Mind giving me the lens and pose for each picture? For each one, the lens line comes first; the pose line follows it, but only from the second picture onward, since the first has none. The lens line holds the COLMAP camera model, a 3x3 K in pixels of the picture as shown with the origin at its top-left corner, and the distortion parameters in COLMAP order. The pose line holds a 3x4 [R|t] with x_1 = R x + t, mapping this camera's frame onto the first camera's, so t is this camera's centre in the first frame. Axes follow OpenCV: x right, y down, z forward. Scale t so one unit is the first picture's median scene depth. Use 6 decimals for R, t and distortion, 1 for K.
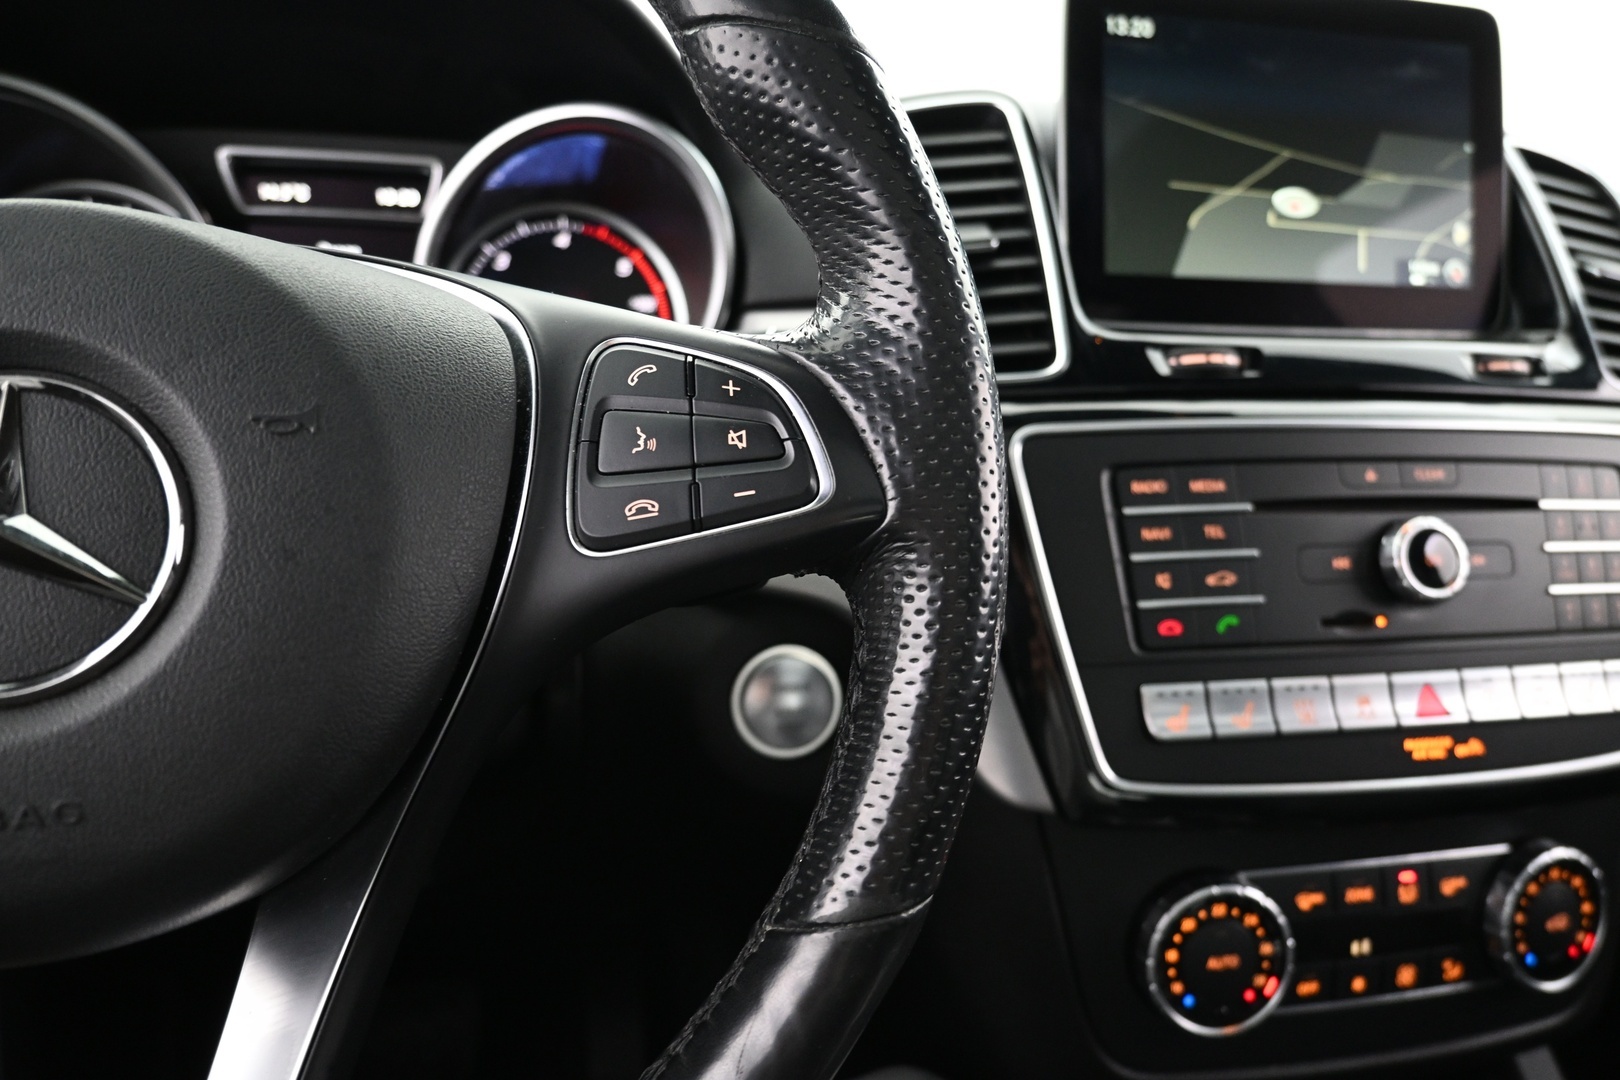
lens RADIAL K [[1129.8, 0, 810.0], [0, 1129.8, 540.0], [0, 0, 1]] dist [0.032129, -0.054697]
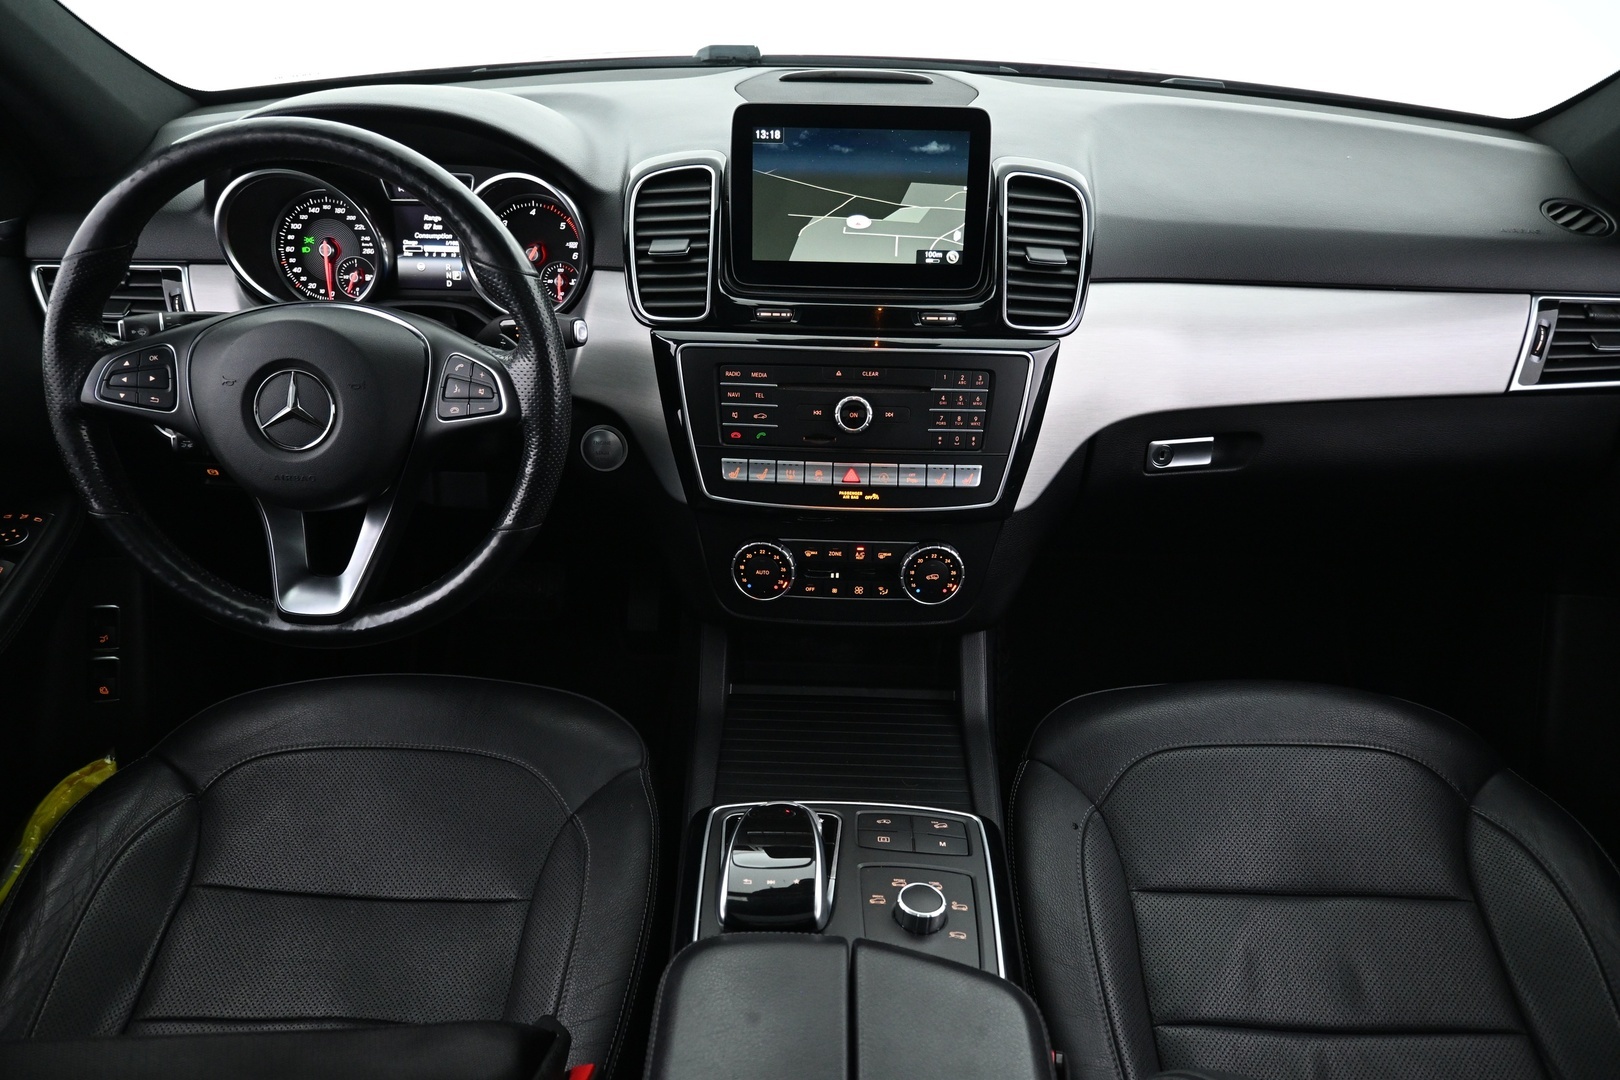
lens RADIAL K [[1129.8, 0, 810.0], [0, 1129.8, 540.0], [0, 0, 1]] dist [0.032129, -0.054697]
pose [[0.968496, 0.110367, -0.223235, 0.969509], [-0.041359, 0.955264, 0.292848, -0.391171], [0.245569, -0.274390, 0.929734, -1.160521]]
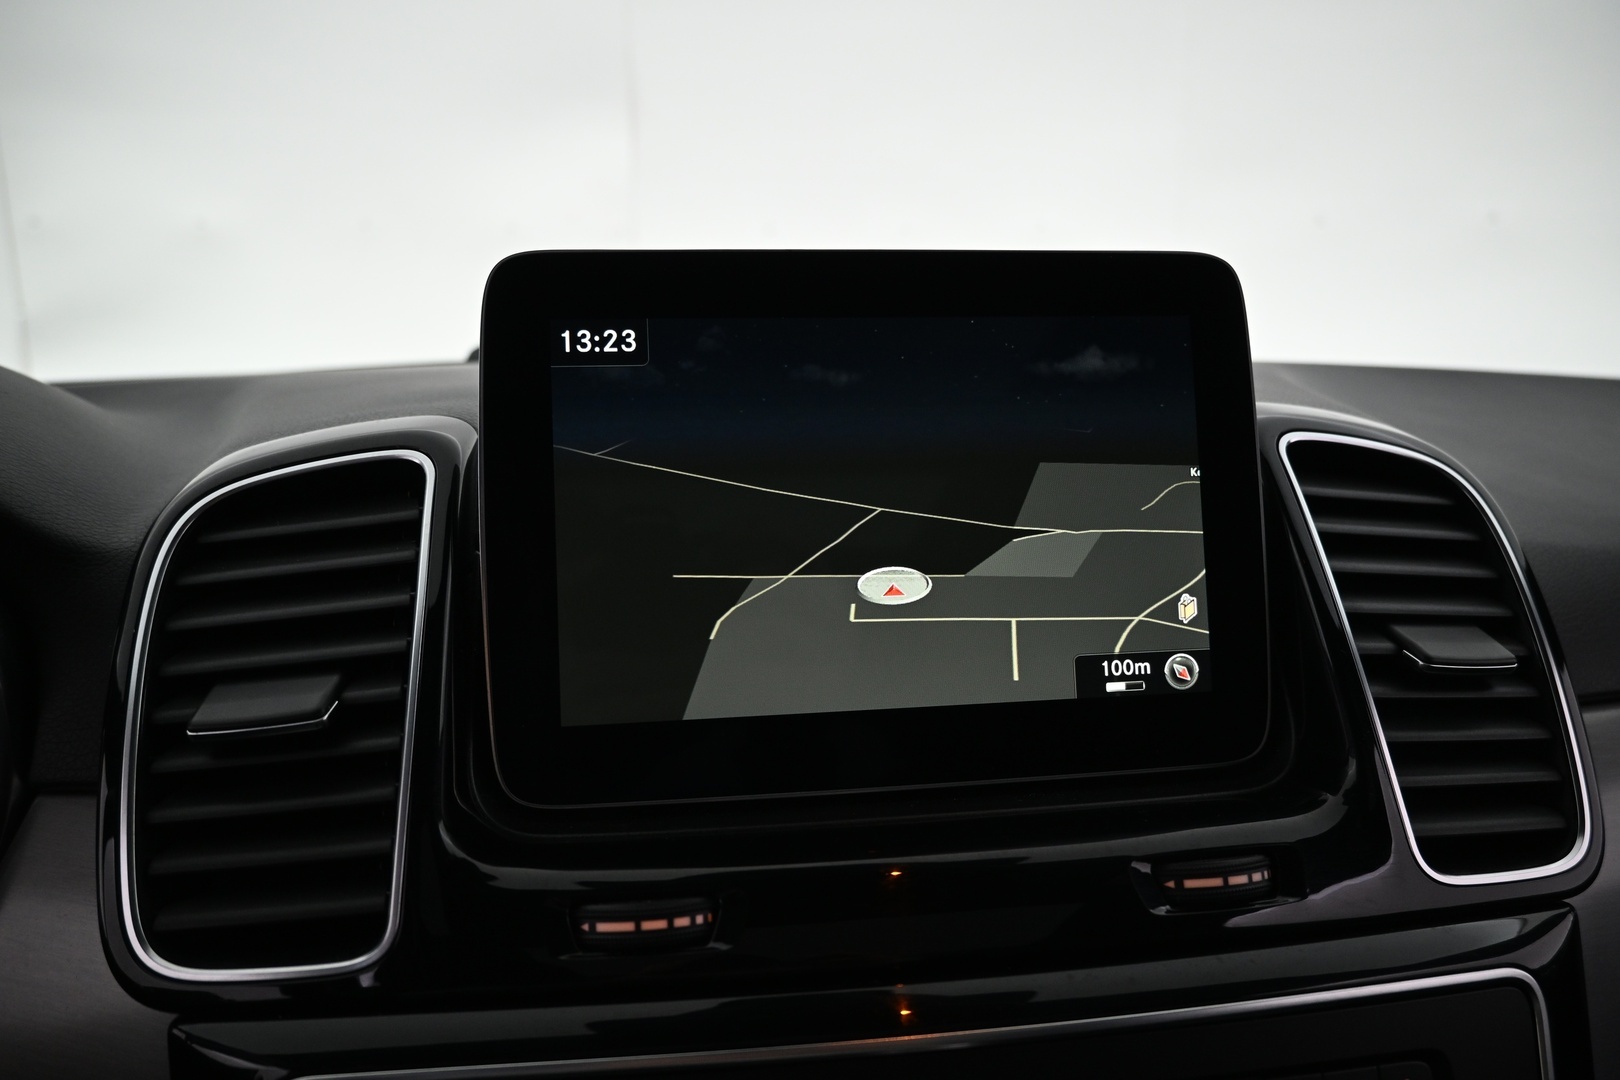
lens RADIAL K [[1129.8, 0, 810.0], [0, 1129.8, 540.0], [0, 0, 1]] dist [0.032129, -0.054697]
pose [[0.994827, -0.027992, -0.097650, 0.506085], [0.021598, 0.997590, -0.065936, -0.321851], [0.099261, 0.063486, 0.993034, 0.412691]]
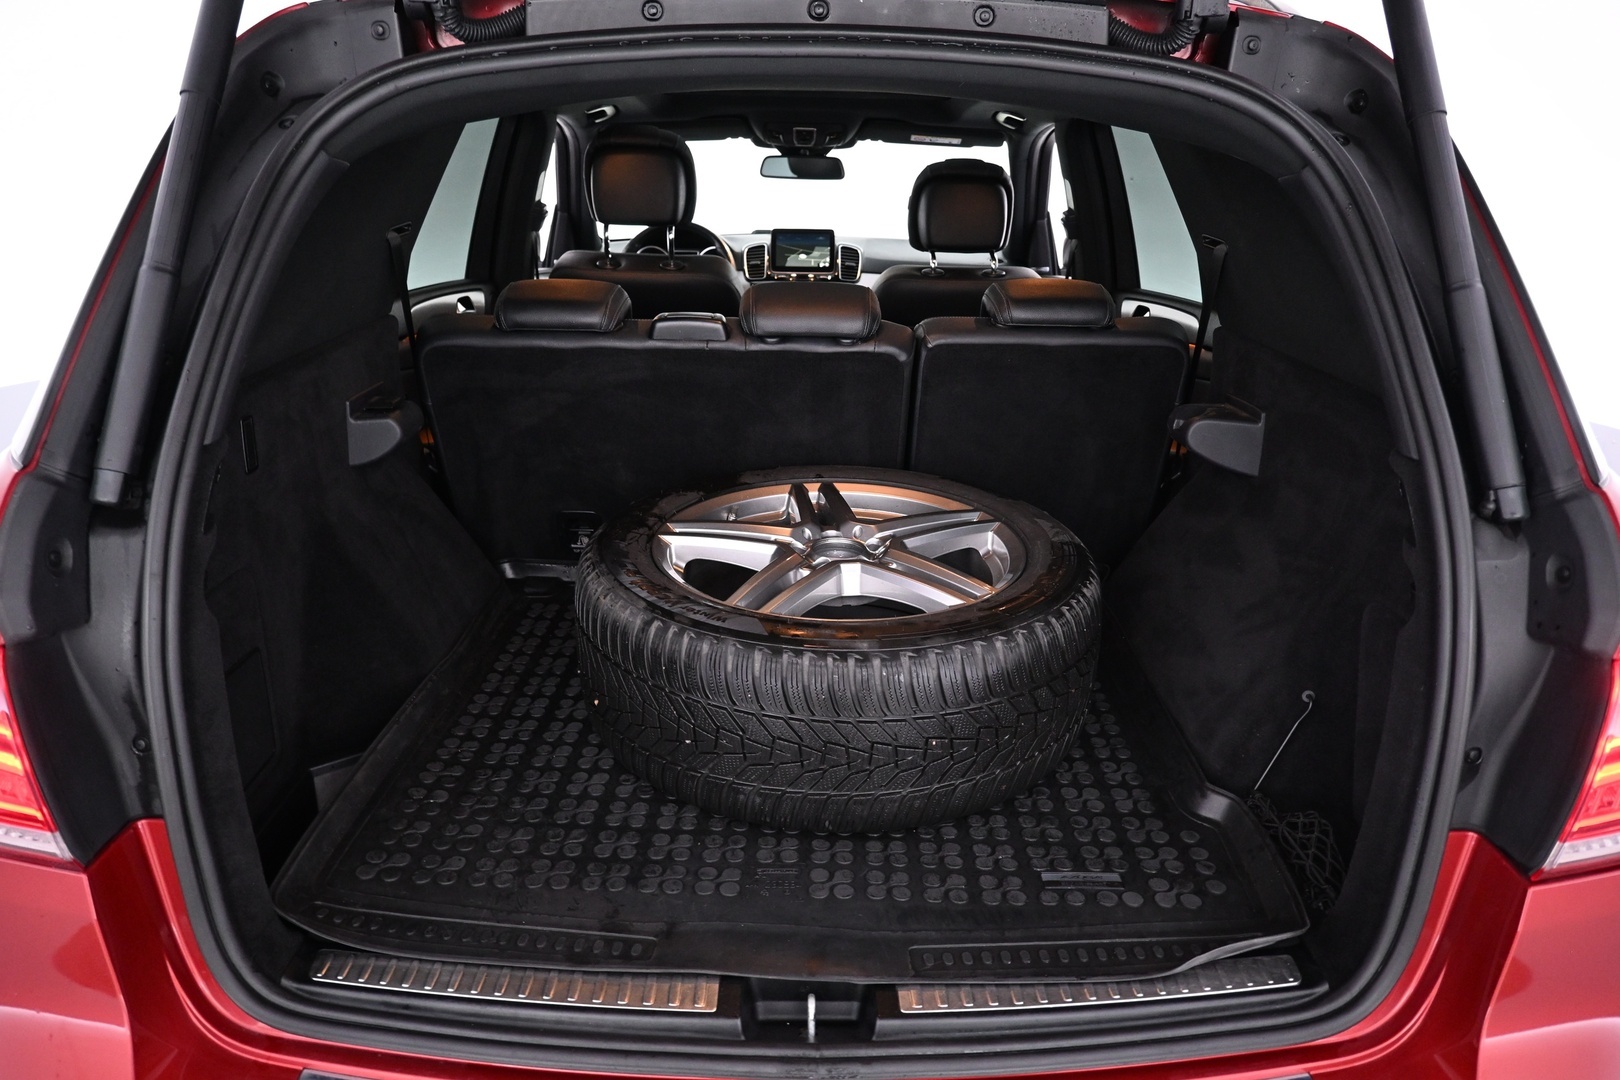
lens RADIAL K [[1129.8, 0, 810.0], [0, 1129.8, 540.0], [0, 0, 1]] dist [0.032129, -0.054697]
pose [[0.951249, 0.040616, -0.305739, 3.356246], [-0.060636, 0.996573, -0.056266, 2.385775], [0.302406, 0.072062, 0.950451, -7.153054]]
